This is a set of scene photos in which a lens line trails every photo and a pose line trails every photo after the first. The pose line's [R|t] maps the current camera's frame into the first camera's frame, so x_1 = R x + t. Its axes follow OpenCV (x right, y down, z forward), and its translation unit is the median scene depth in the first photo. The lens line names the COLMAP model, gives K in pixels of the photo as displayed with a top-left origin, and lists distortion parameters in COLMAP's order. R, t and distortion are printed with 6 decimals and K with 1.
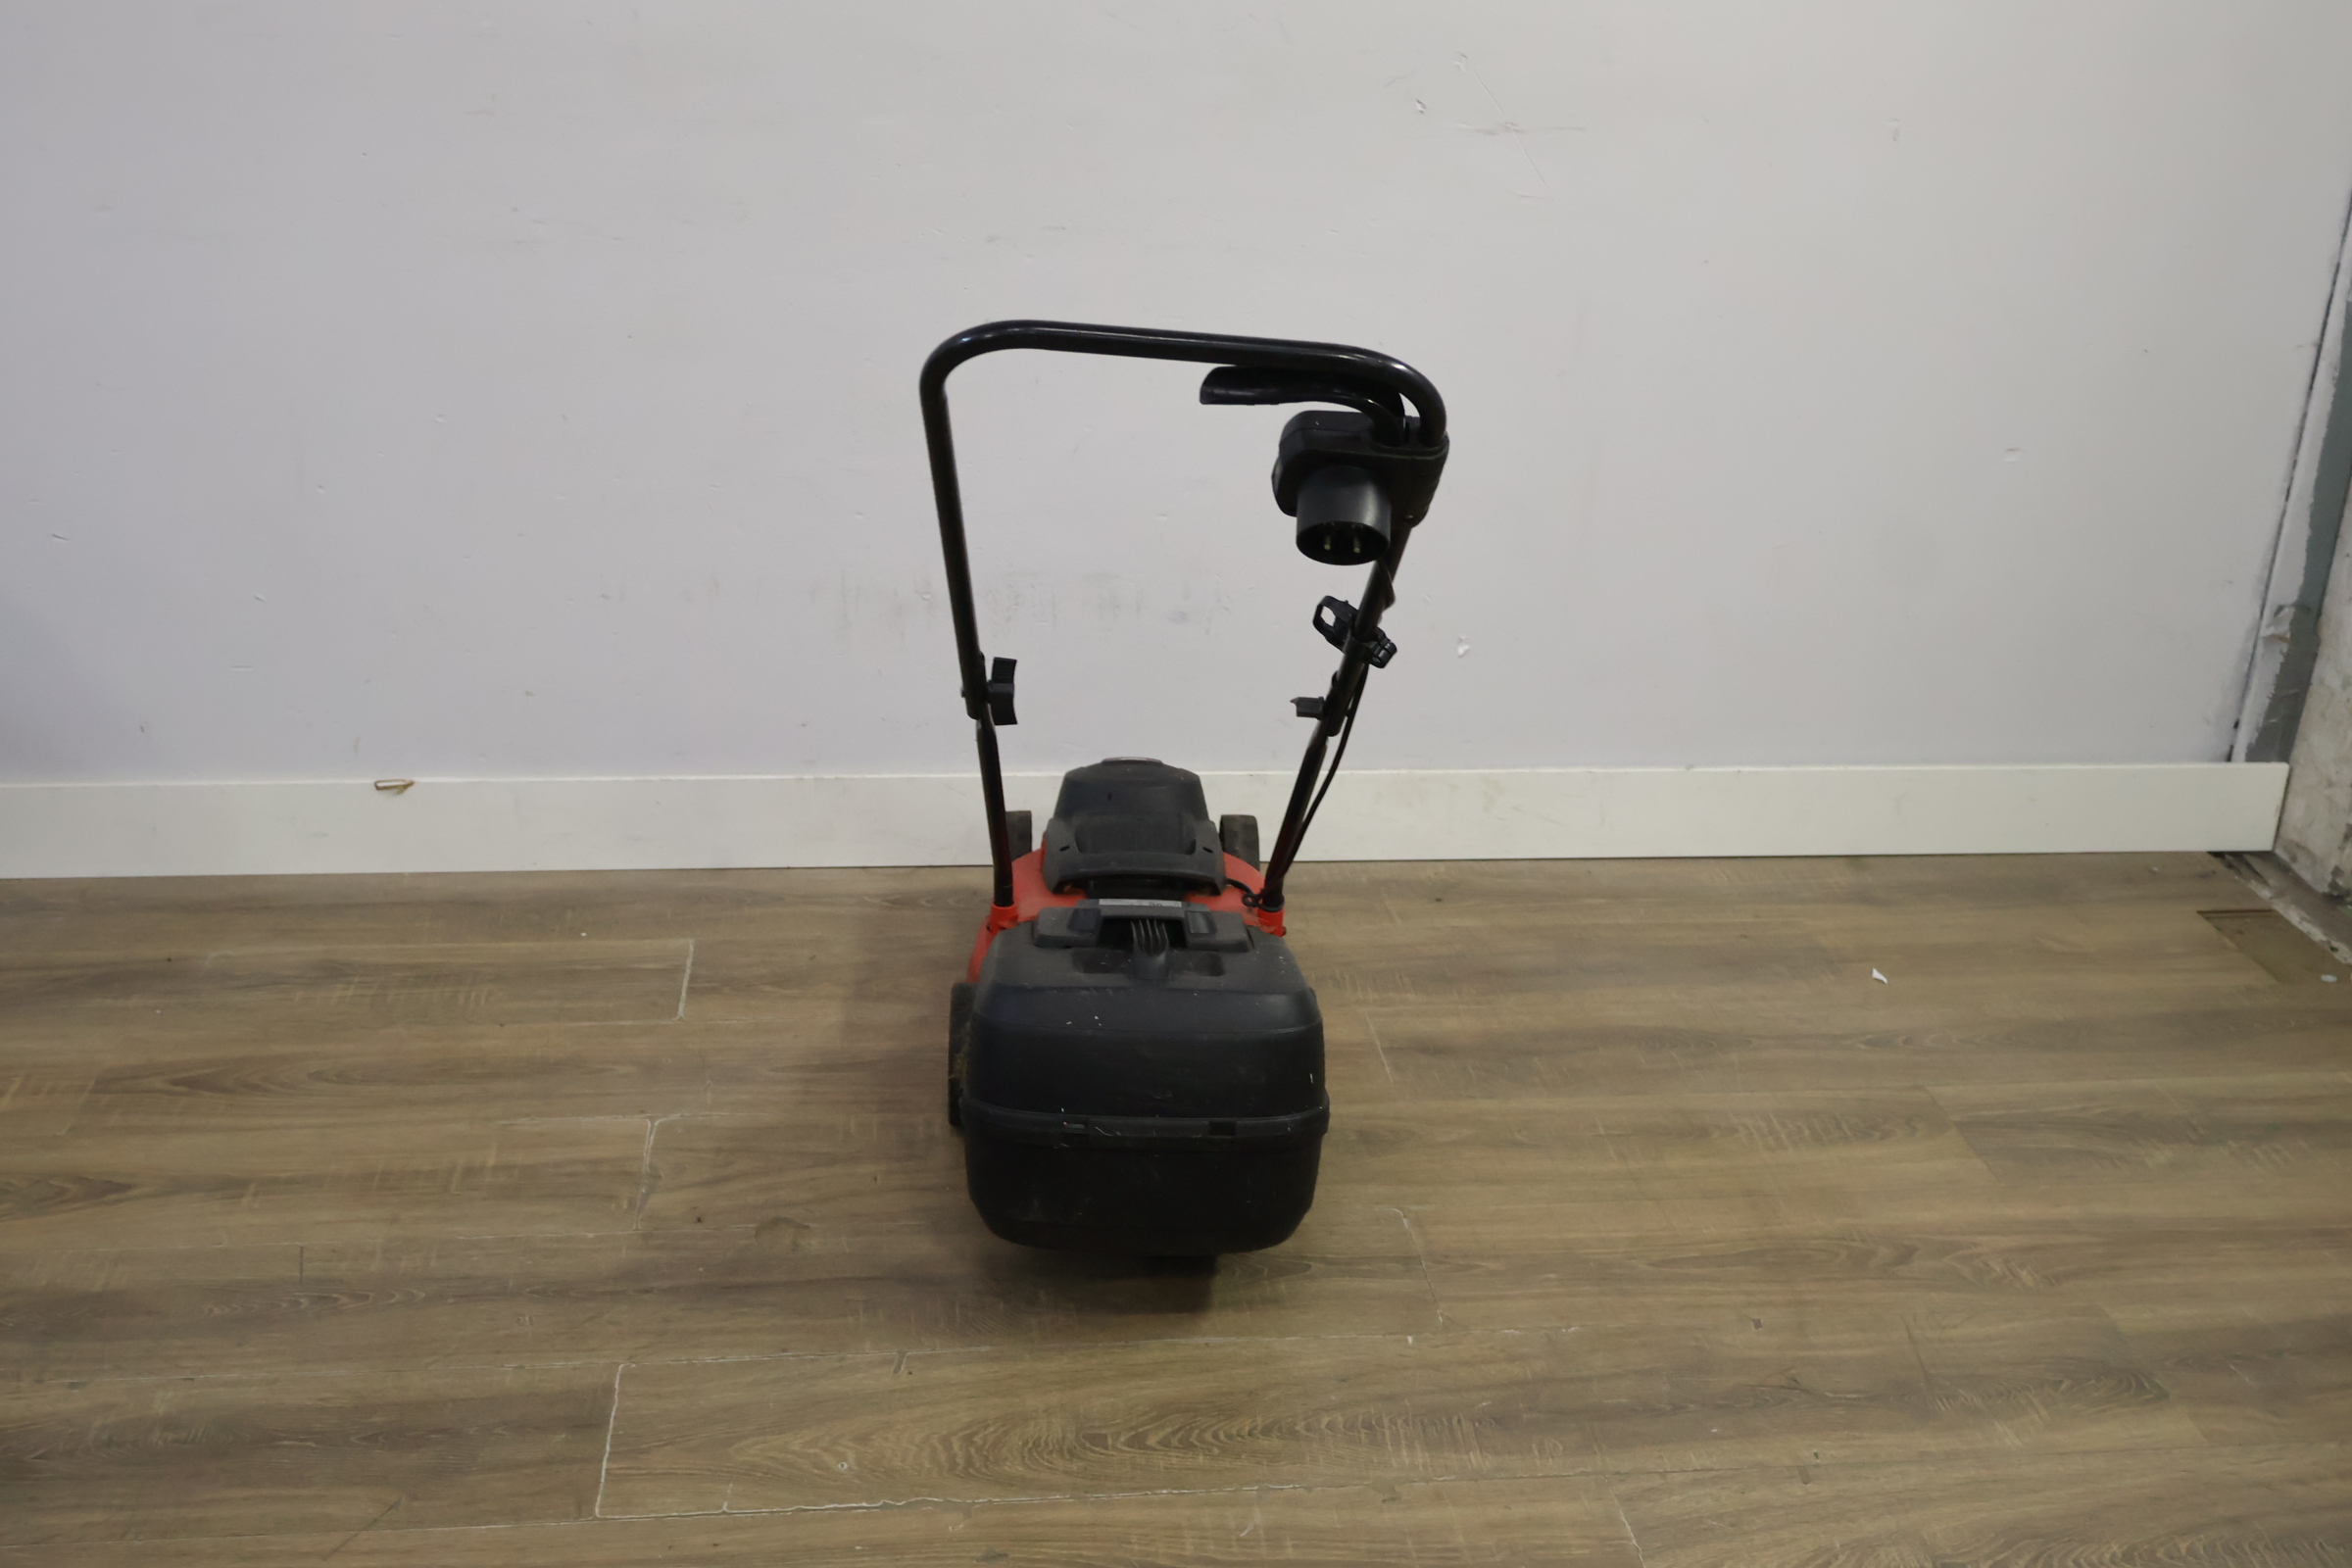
lens RADIAL K [[2427.6, 0, 1163.6], [0, 2427.6, 778.5], [0, 0, 1]] dist [-0.008938, 0.000000]
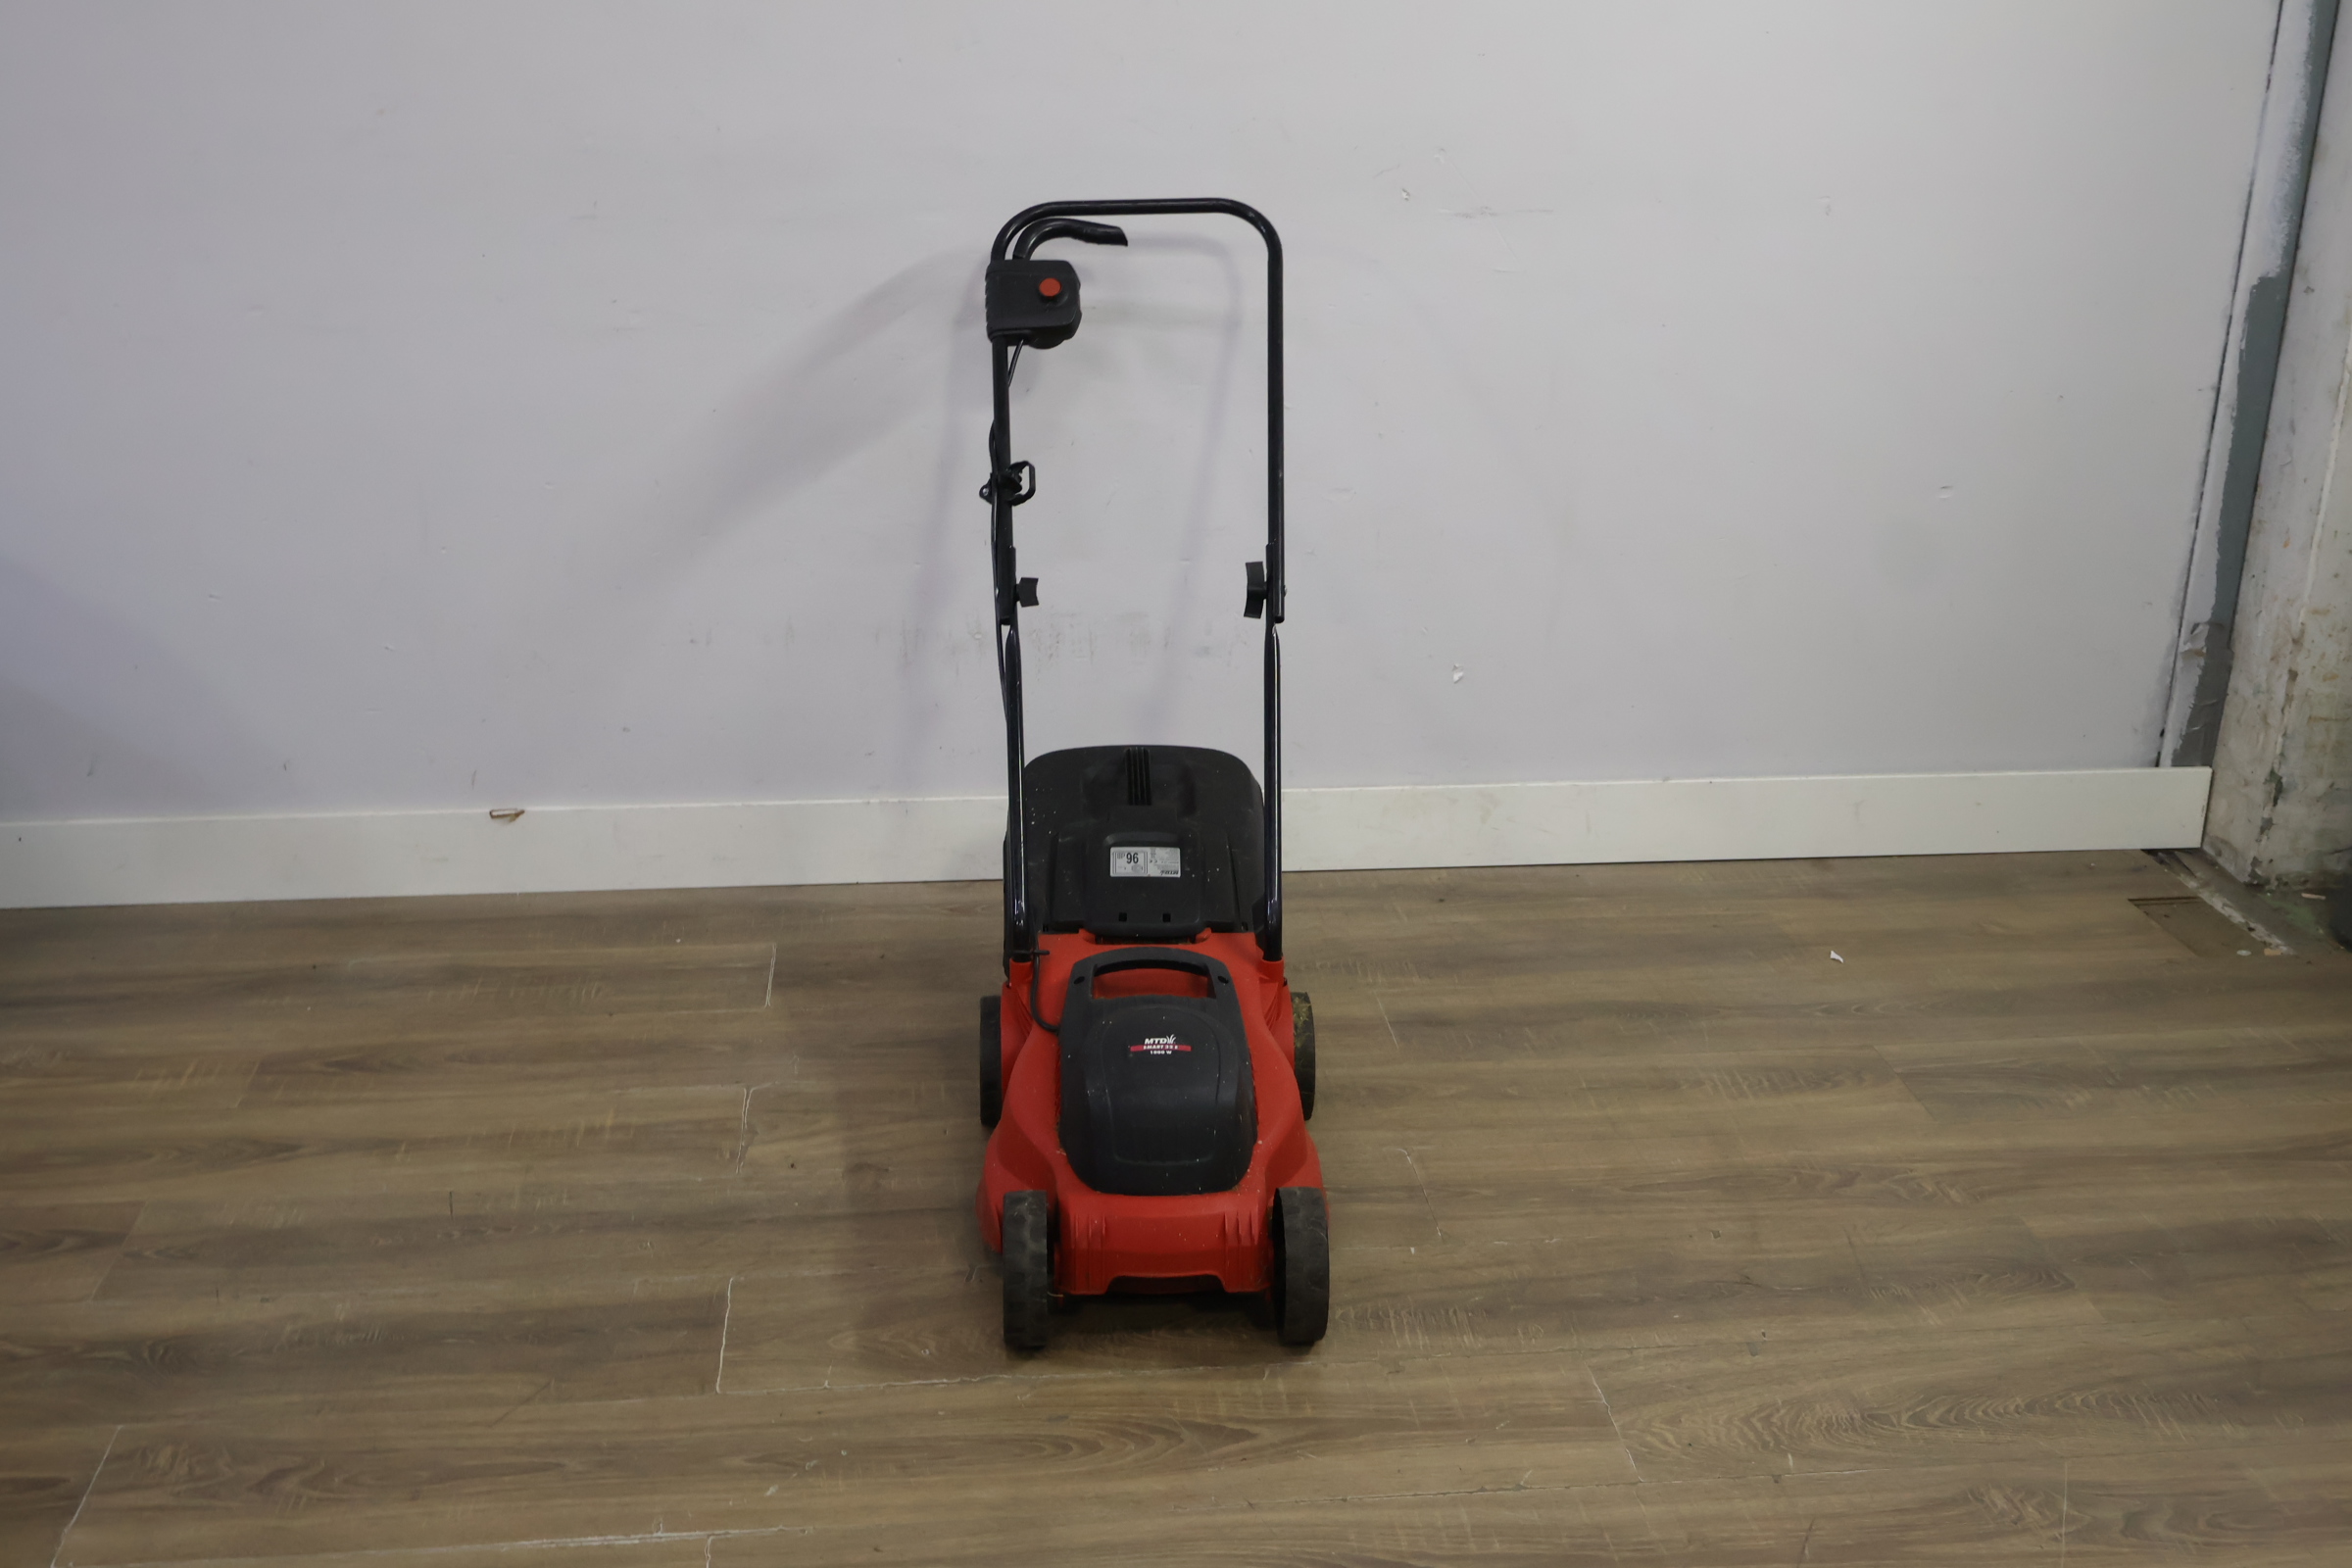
lens RADIAL K [[2427.6, 0, 1165.7], [0, 2427.6, 782.6], [0, 0, 1]] dist [-0.008938, 0.000000]
pose [[0.999721, -0.019600, -0.013217, 0.003585], [0.019044, 0.998981, -0.040908, 0.049576], [0.014005, 0.040645, 0.999075, -0.146943]]
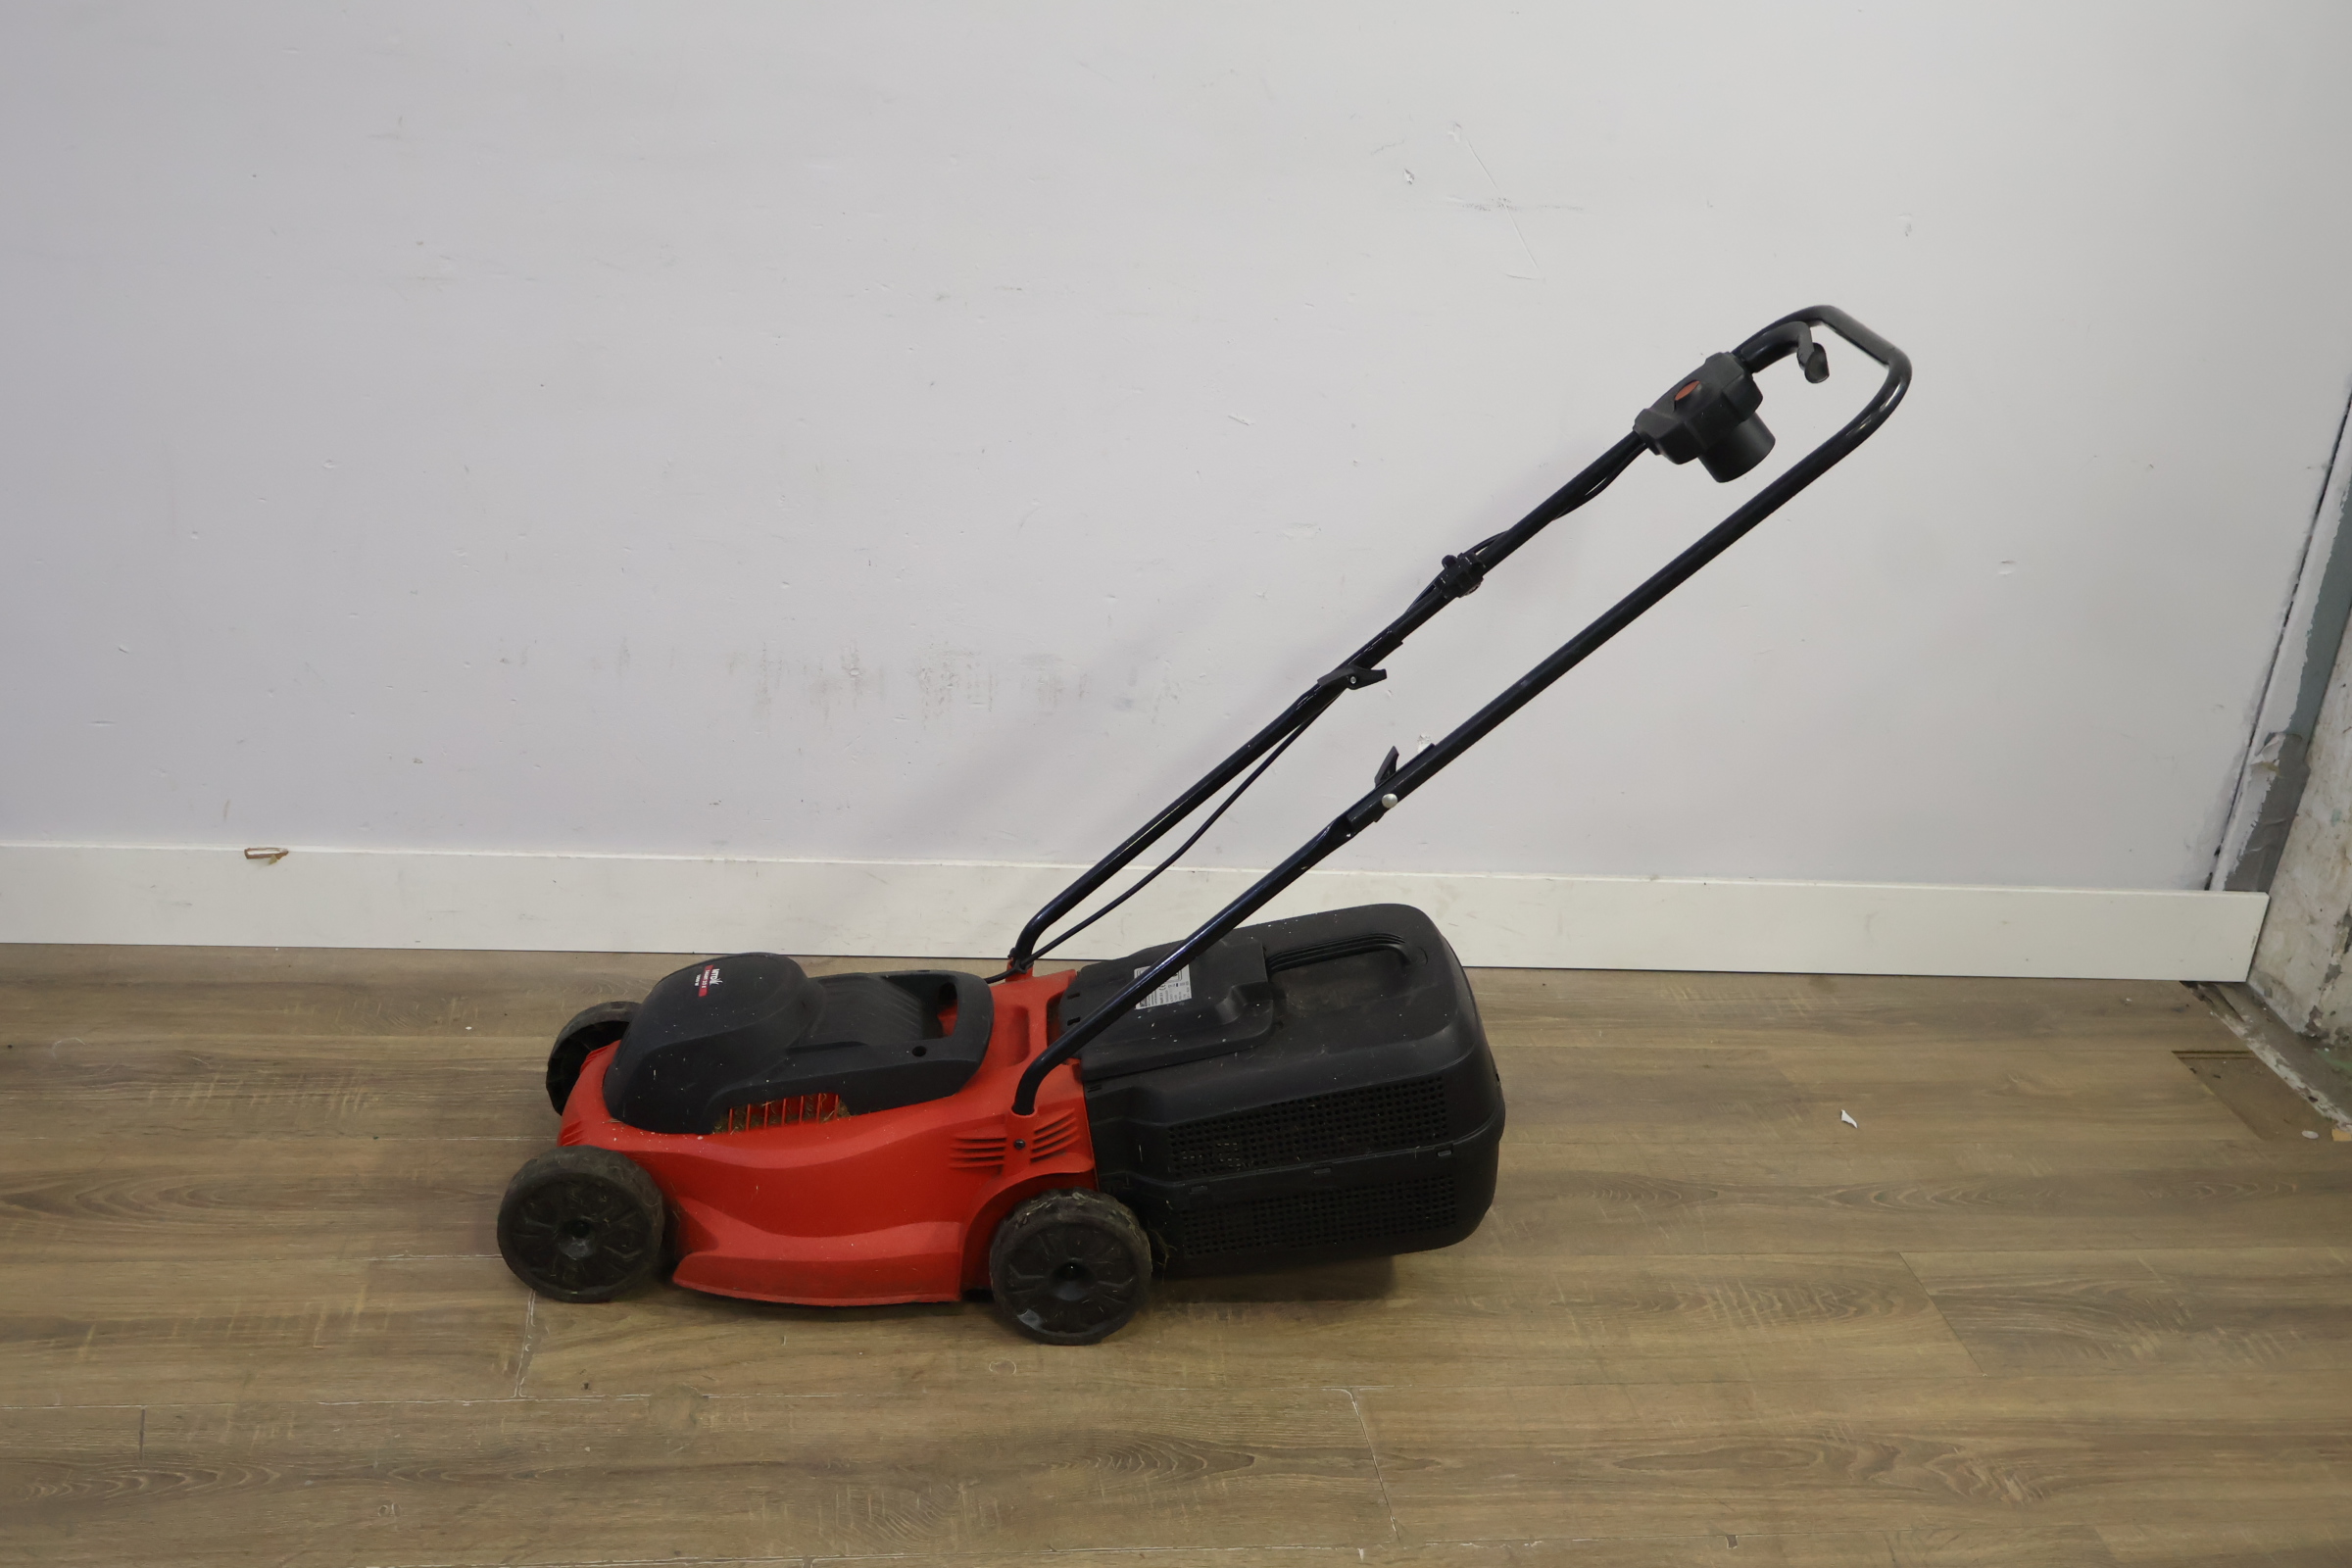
lens RADIAL K [[2427.6, 0, 1167.2], [0, 2427.6, 785.1], [0, 0, 1]] dist [-0.008938, 0.000000]
pose [[0.998187, 0.039120, 0.045748, -0.023367], [-0.040122, 0.998970, 0.021214, -0.070077], [-0.044871, -0.023011, 0.998728, 0.081387]]
